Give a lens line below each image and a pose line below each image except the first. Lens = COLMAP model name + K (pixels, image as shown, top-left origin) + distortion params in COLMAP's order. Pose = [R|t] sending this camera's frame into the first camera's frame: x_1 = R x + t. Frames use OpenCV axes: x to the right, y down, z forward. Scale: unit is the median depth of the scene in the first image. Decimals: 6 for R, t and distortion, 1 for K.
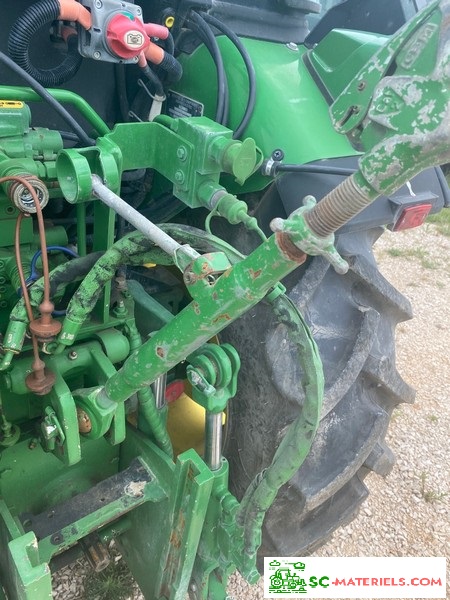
lens RADIAL K [[455.1, 0, 225.0], [0, 455.1, 300.0], [0, 0, 1]] dist [0.048285, -0.065929]
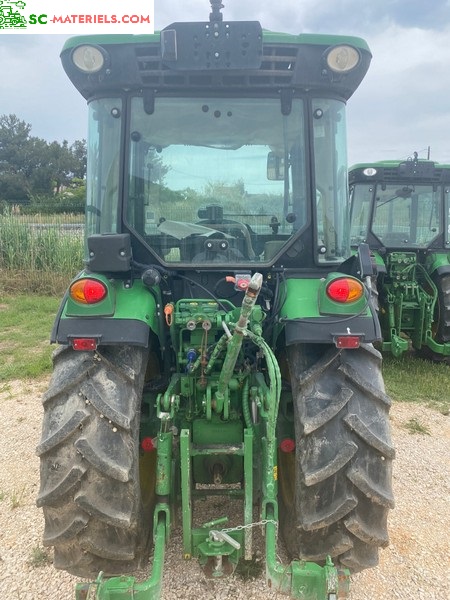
lens RADIAL K [[466.2, 0, 228.6], [0, 466.2, 298.0], [0, 0, 1]] dist [0.057653, -0.067801]
pose [[0.787290, -0.041454, -0.615187, 1.816964], [-0.218934, 0.913927, -0.341768, 0.729631], [0.576404, 0.403756, 0.710450, -1.490106]]
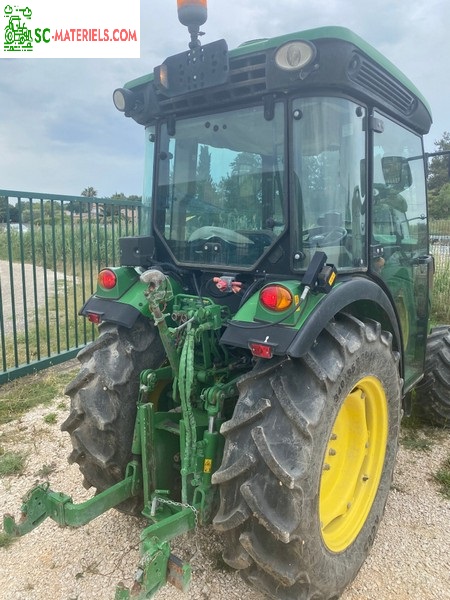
lens RADIAL K [[465.2, 0, 225.0], [0, 465.2, 300.0], [0, 0, 1]] dist [0.060237, -0.066766]
pose [[0.231686, 0.003272, -0.972785, 3.349988], [-0.486087, 0.866593, -0.112855, -0.066108], [0.842639, 0.499005, 0.202368, 0.324200]]
